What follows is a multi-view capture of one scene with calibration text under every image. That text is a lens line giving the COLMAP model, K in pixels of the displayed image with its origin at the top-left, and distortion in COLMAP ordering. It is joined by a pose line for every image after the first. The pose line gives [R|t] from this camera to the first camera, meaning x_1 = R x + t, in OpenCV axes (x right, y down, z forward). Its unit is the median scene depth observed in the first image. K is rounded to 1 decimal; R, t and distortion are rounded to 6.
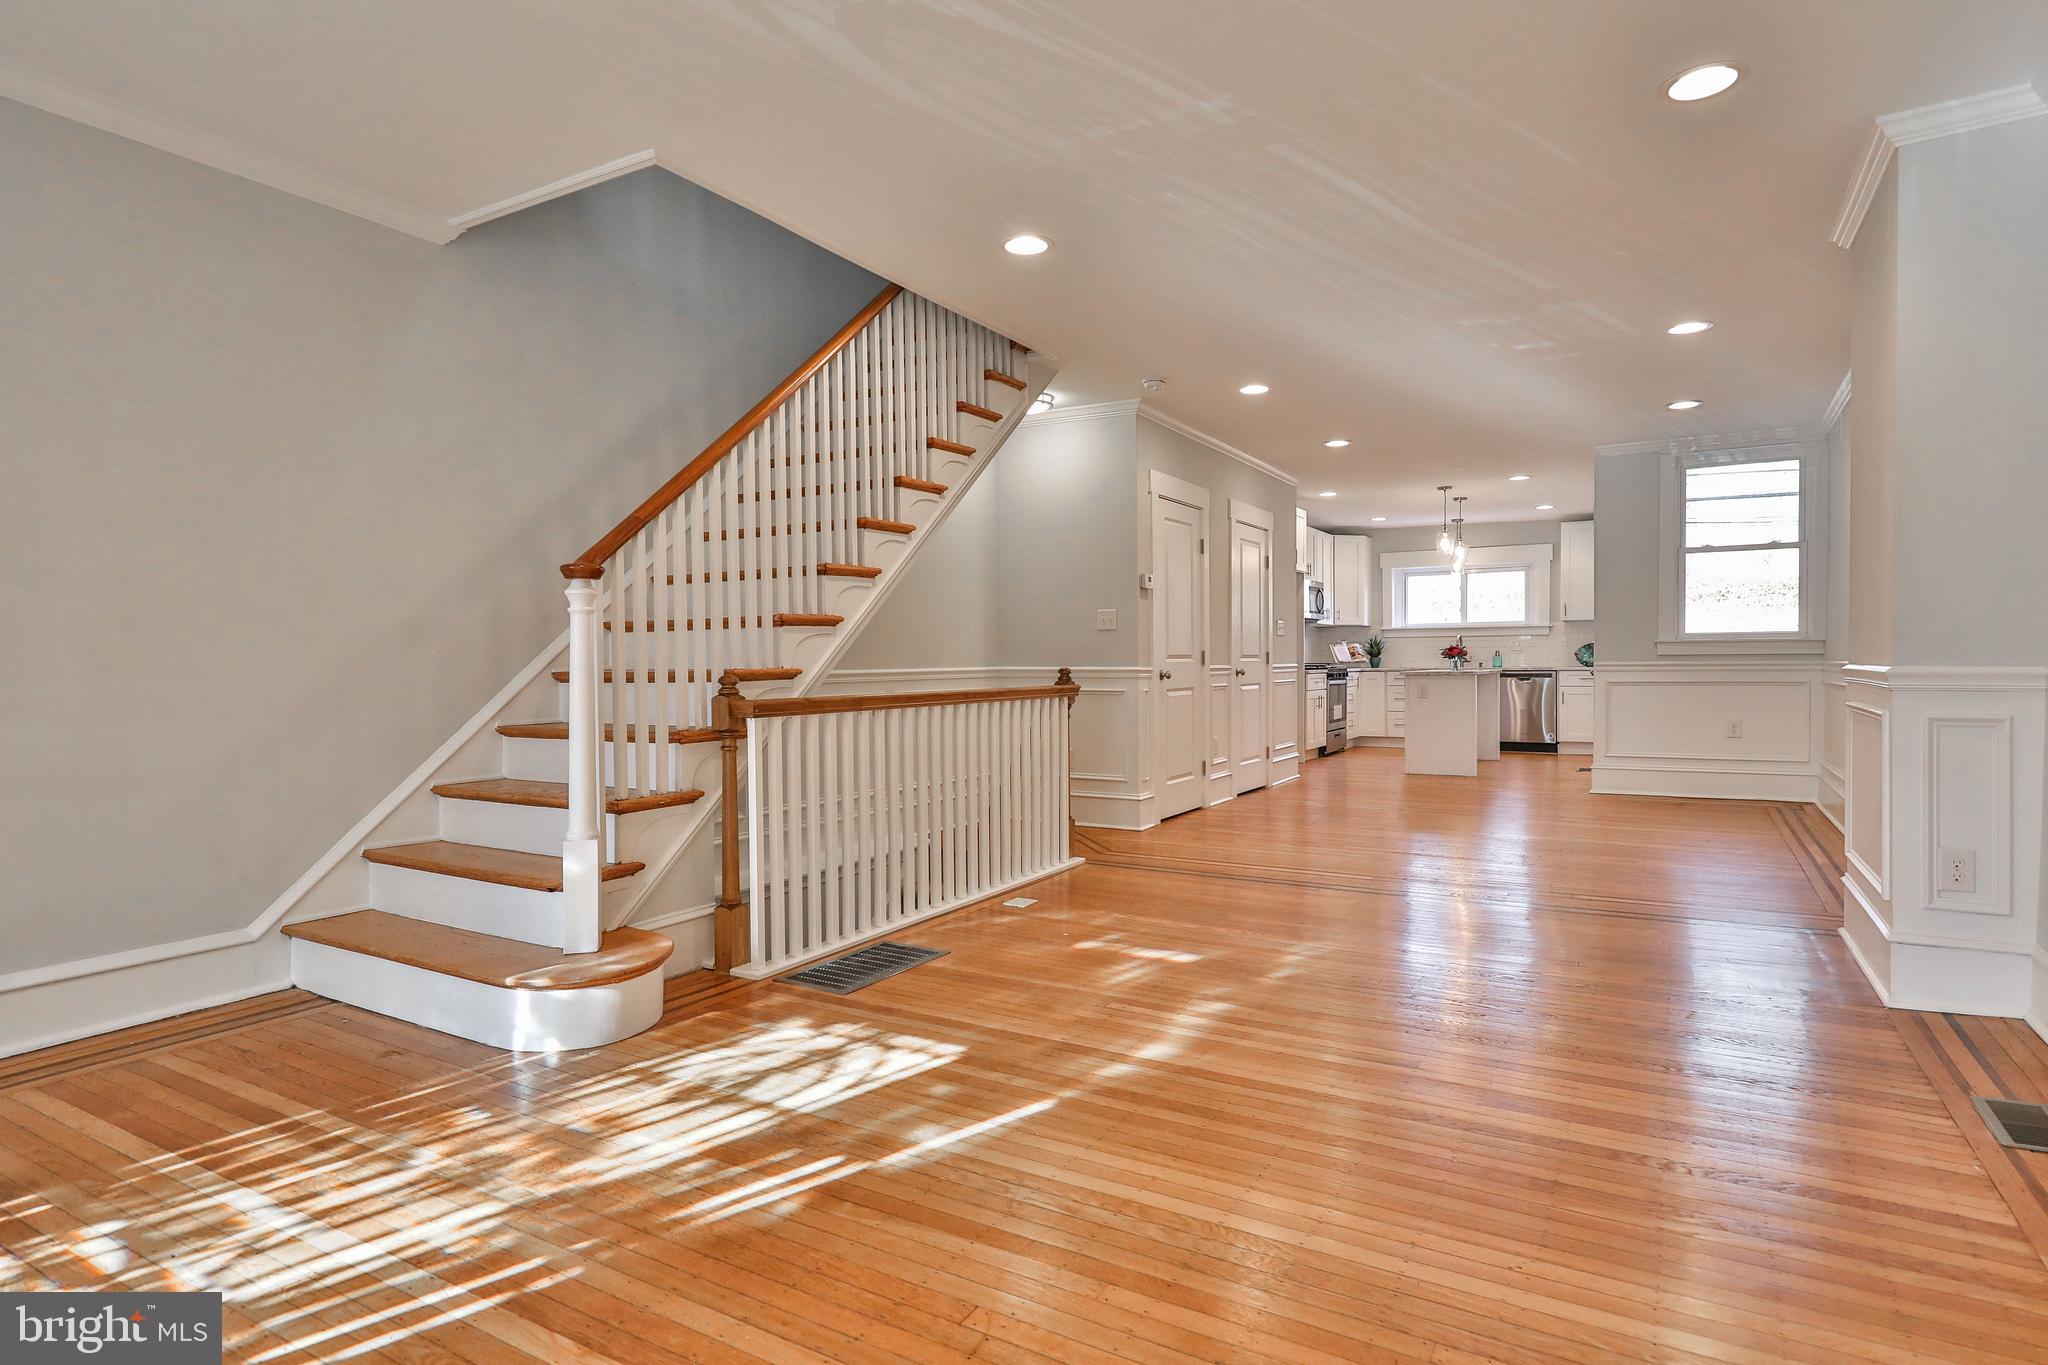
lens RADIAL K [[1132.0, 0, 962.9], [0, 1132.0, 671.3], [0, 0, 1]] dist [0.014192, -0.004991]
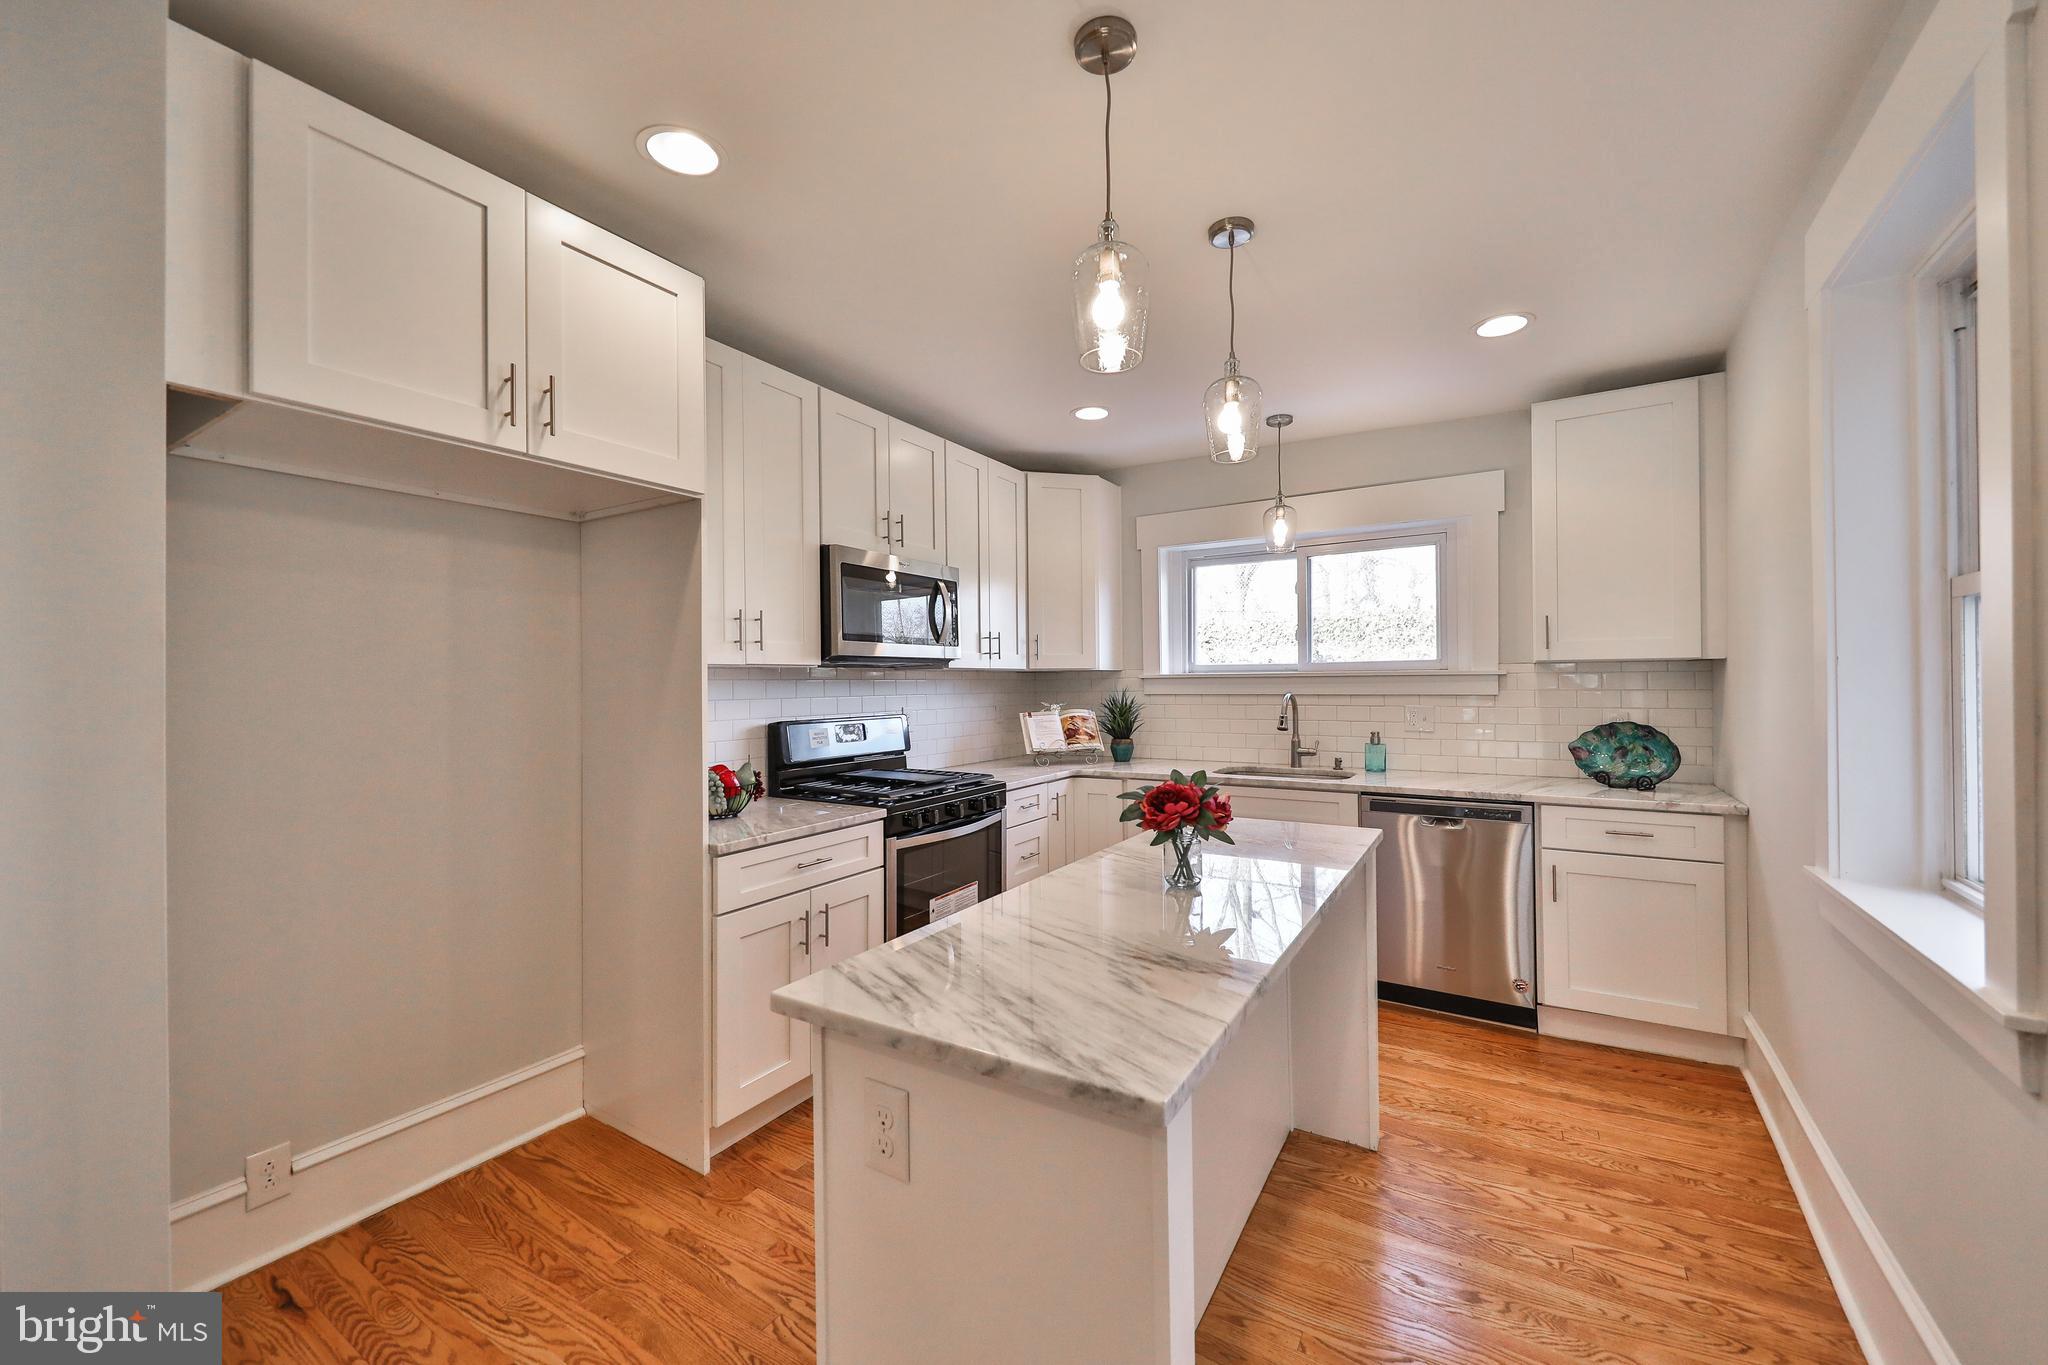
lens RADIAL K [[773.6, 0, 1042.4], [0, 773.6, 694.5], [0, 0, 1]] dist [0.000423, -0.000927]
pose [[0.999575, -0.003153, 0.028987, 1.321556], [0.002827, 0.999933, 0.011267, -0.139200], [-0.029021, -0.011180, 0.999516, 2.790690]]
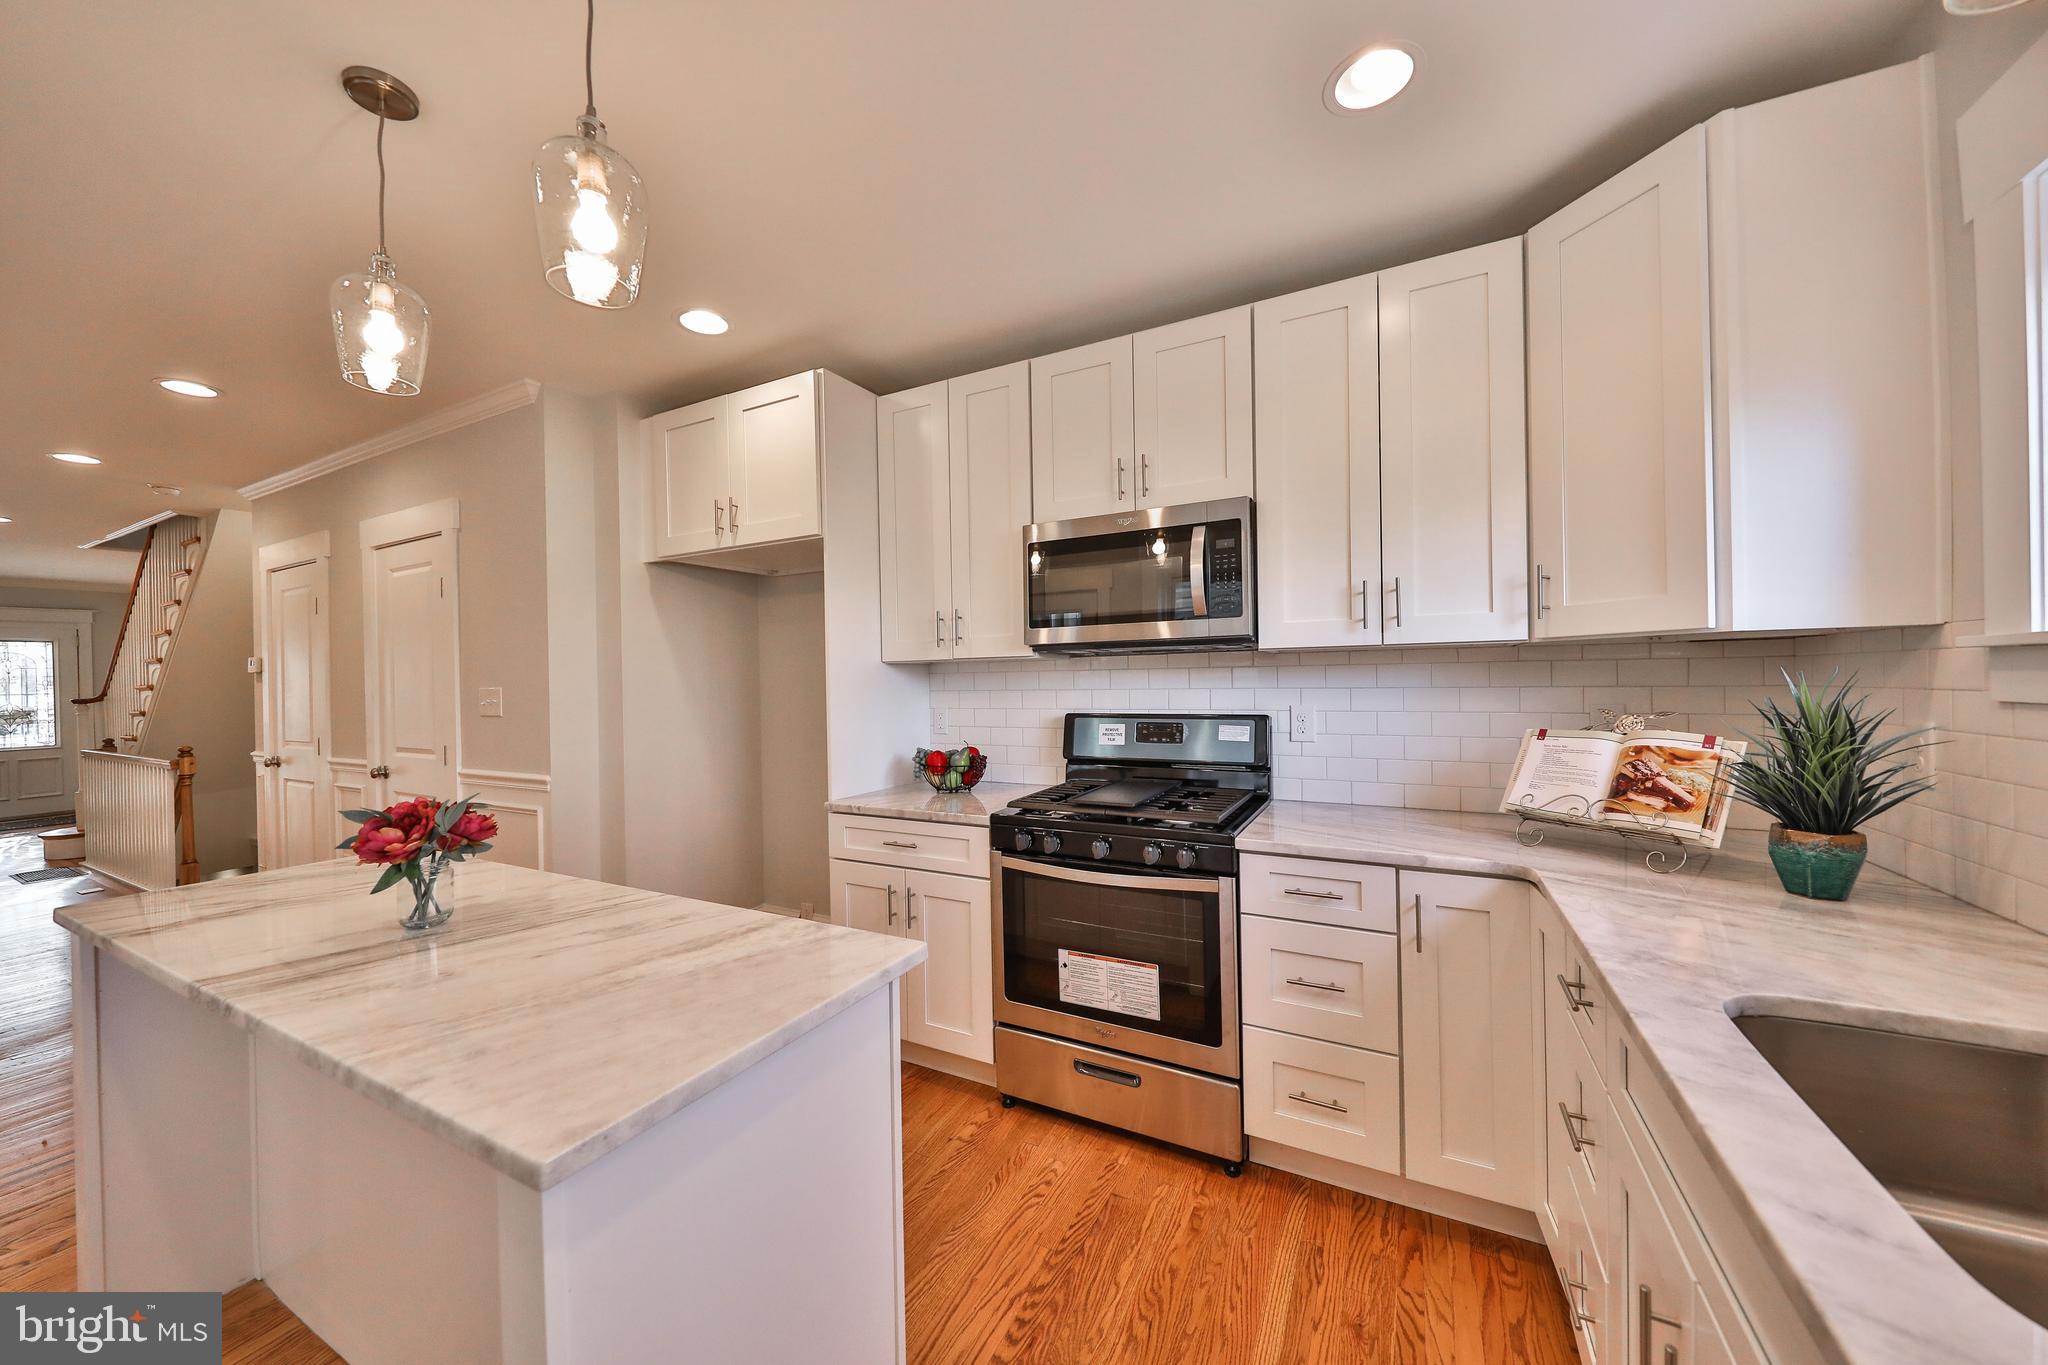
lens RADIAL K [[716.0, 0, 1034.2], [0, 716.0, 681.4], [0, 0, 1]] dist [-0.004758, -0.000658]
pose [[0.086367, 0.011874, -0.996193, 1.872573], [0.012653, 0.999835, 0.013015, -0.145238], [0.996183, -0.013728, 0.086202, 3.627348]]
